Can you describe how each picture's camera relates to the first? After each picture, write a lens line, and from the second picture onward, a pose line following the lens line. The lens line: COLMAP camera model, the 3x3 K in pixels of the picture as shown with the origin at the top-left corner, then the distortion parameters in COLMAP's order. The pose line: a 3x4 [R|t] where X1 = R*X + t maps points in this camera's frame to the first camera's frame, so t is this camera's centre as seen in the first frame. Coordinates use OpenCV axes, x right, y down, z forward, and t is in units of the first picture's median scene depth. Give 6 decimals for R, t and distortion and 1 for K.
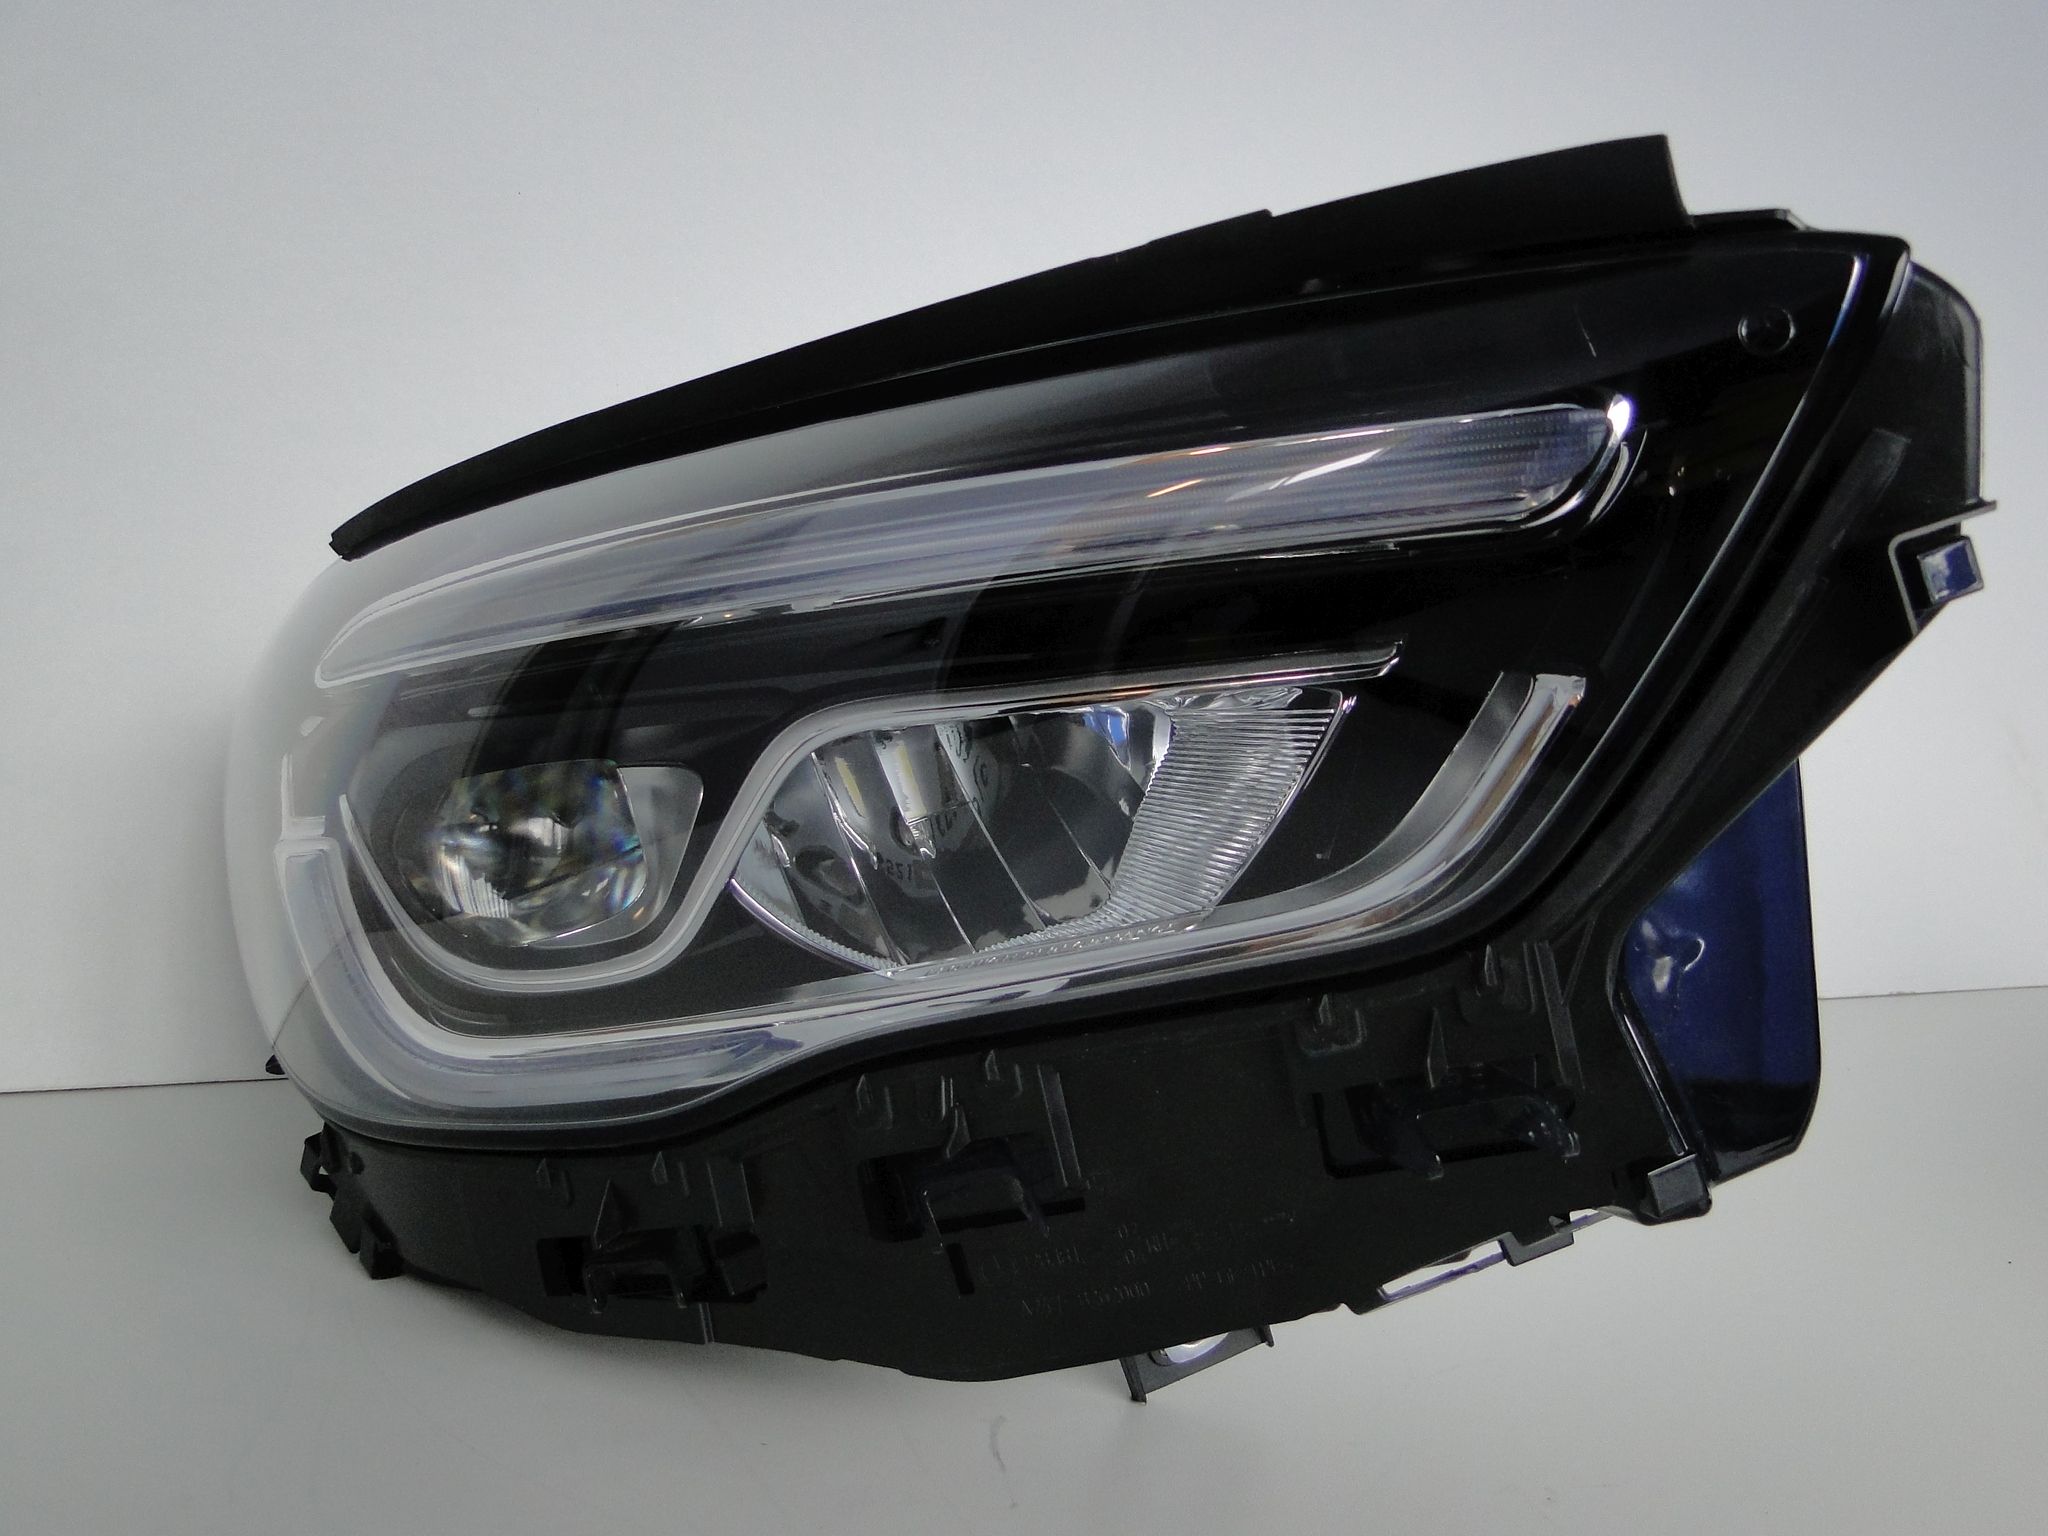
lens RADIAL K [[1735.8, 0, 1024.0], [0, 1735.8, 768.0], [0, 0, 1]] dist [-0.026662, -0.002668]
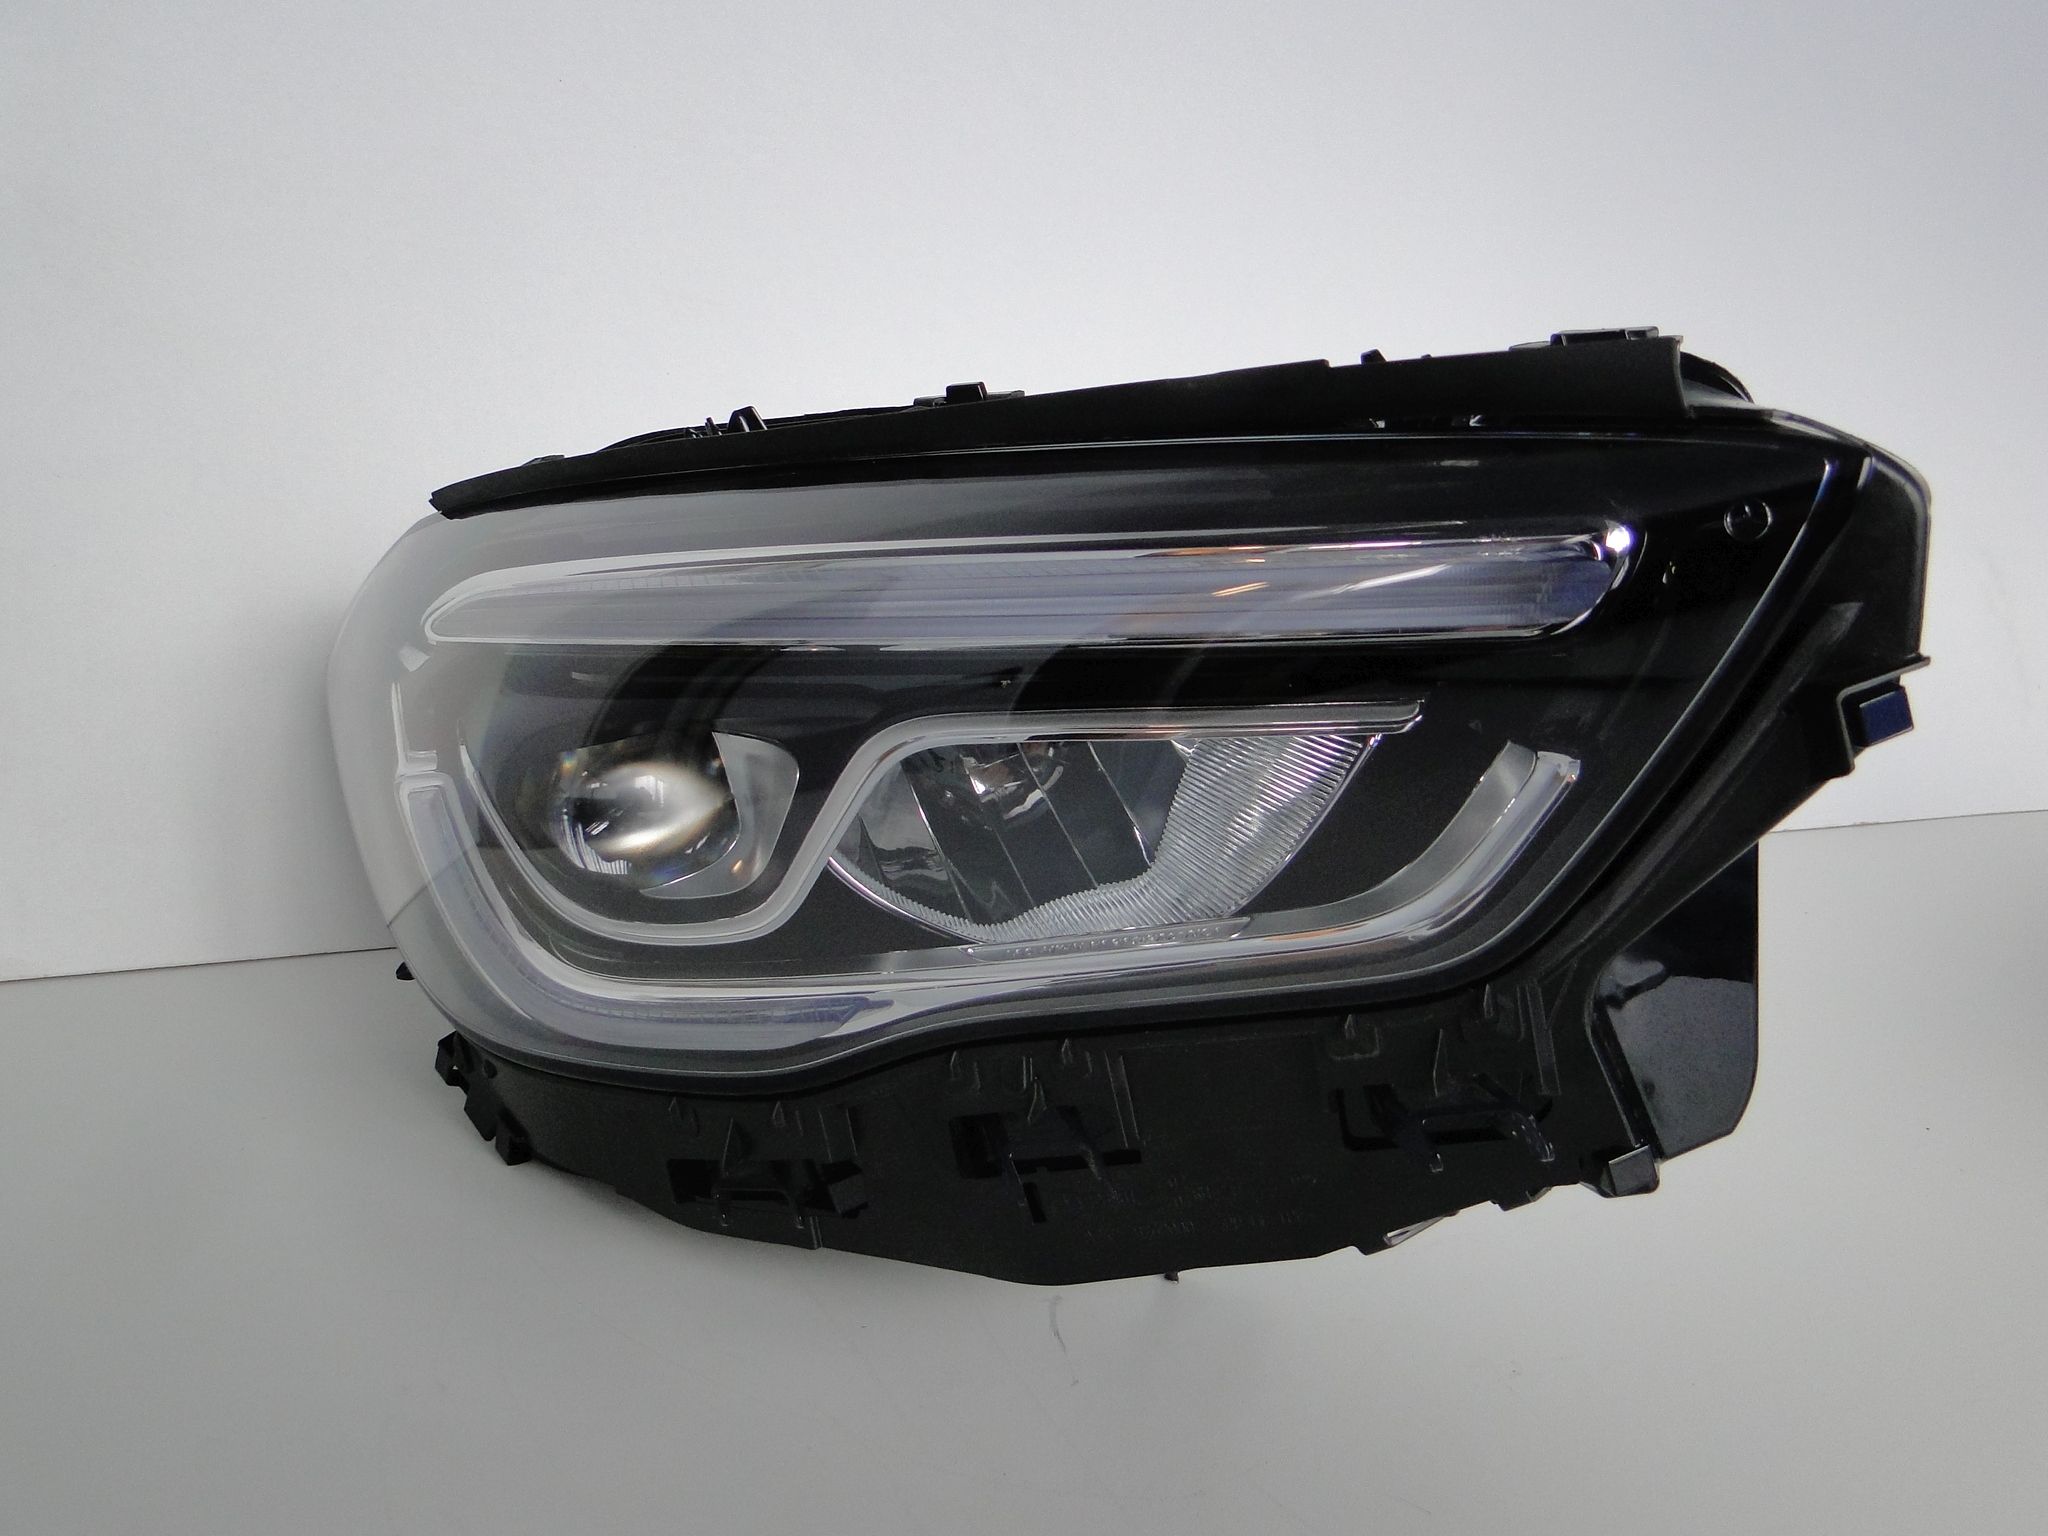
lens RADIAL K [[1735.8, 0, 1024.0], [0, 1735.8, 768.0], [0, 0, 1]] dist [-0.026662, -0.002668]
pose [[0.999967, 0.005352, 0.006109, -0.054352], [-0.006213, 0.988528, 0.150908, -0.194672], [-0.005232, -0.150941, 0.988529, -0.145113]]
